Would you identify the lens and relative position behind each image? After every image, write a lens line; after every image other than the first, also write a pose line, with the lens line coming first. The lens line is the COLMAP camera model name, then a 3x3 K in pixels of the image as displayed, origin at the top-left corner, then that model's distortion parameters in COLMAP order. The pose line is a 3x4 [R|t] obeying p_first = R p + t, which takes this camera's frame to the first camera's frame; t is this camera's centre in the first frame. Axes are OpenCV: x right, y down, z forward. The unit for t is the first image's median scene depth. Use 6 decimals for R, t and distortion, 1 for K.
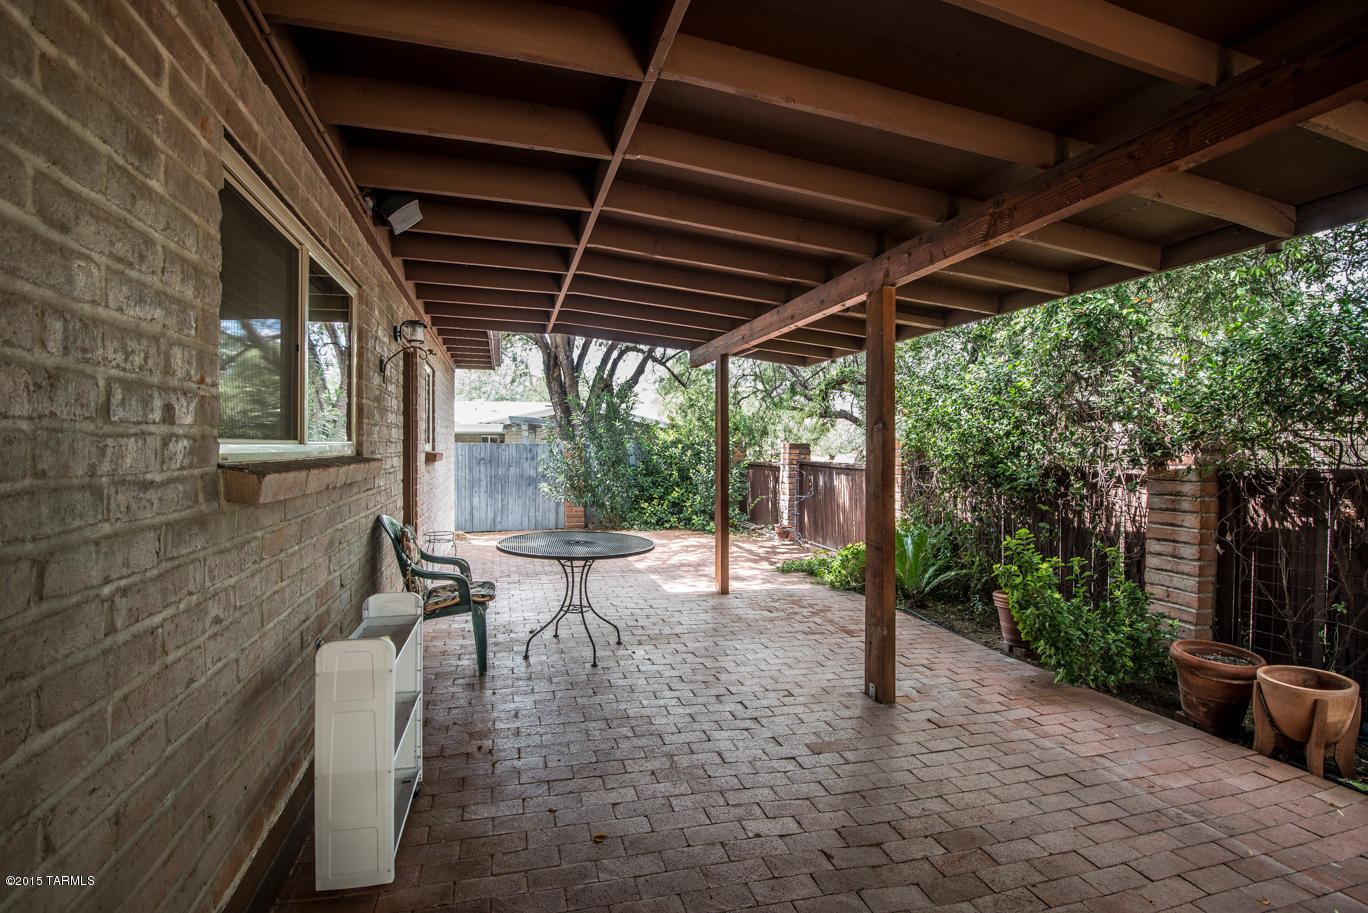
lens RADIAL K [[654.8, 0, 684.0], [0, 654.8, 456.5], [0, 0, 1]] dist [-0.001354, -0.009589]
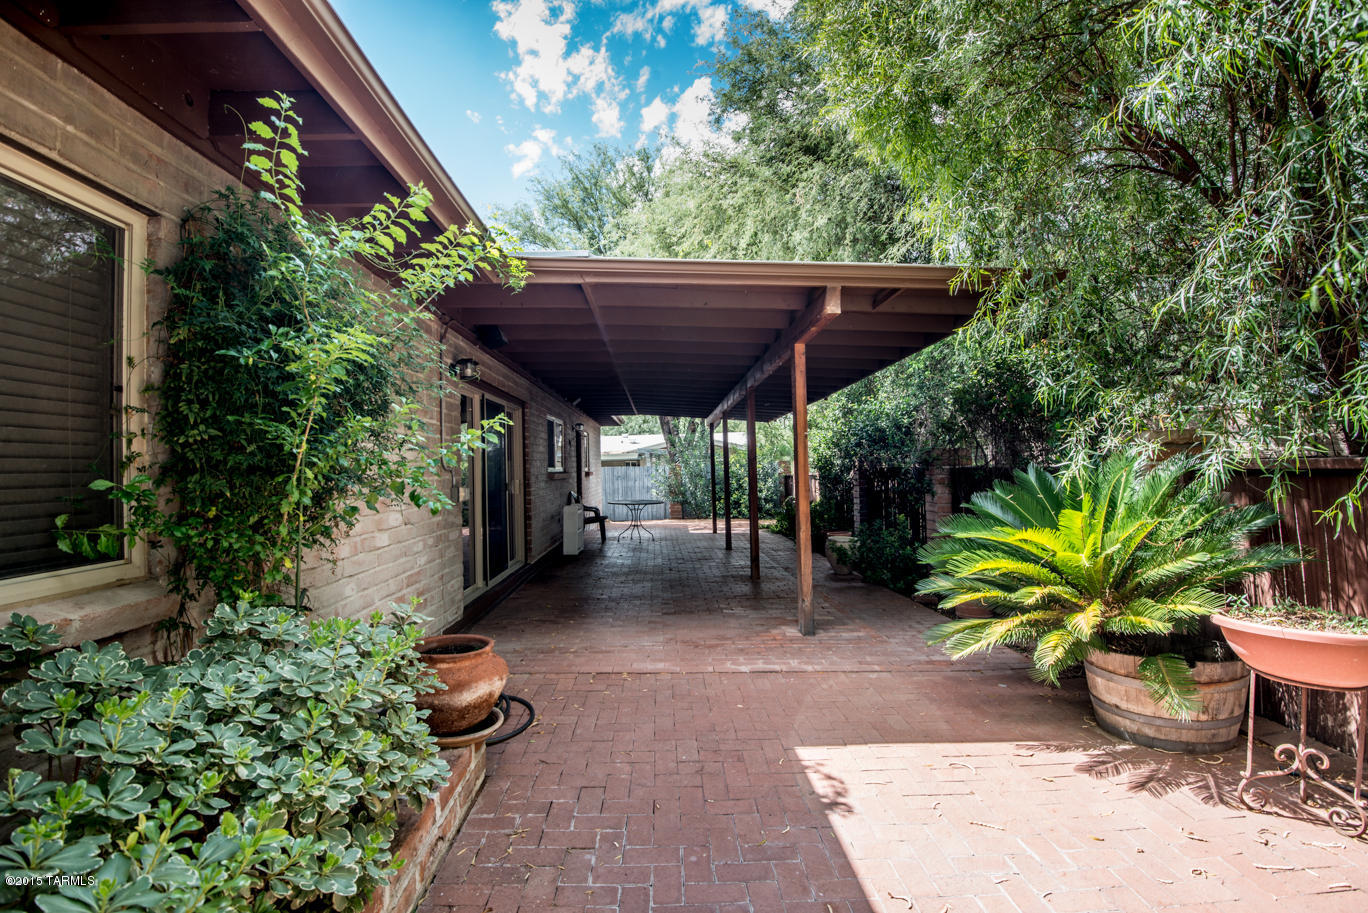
lens RADIAL K [[654.8, 0, 684.0], [0, 654.8, 456.5], [0, 0, 1]] dist [-0.001354, -0.009589]
pose [[0.972940, -0.024437, -0.229761, 0.525923], [0.017415, 0.999319, -0.032539, 0.024053], [0.230399, 0.027658, 0.972703, -1.288110]]
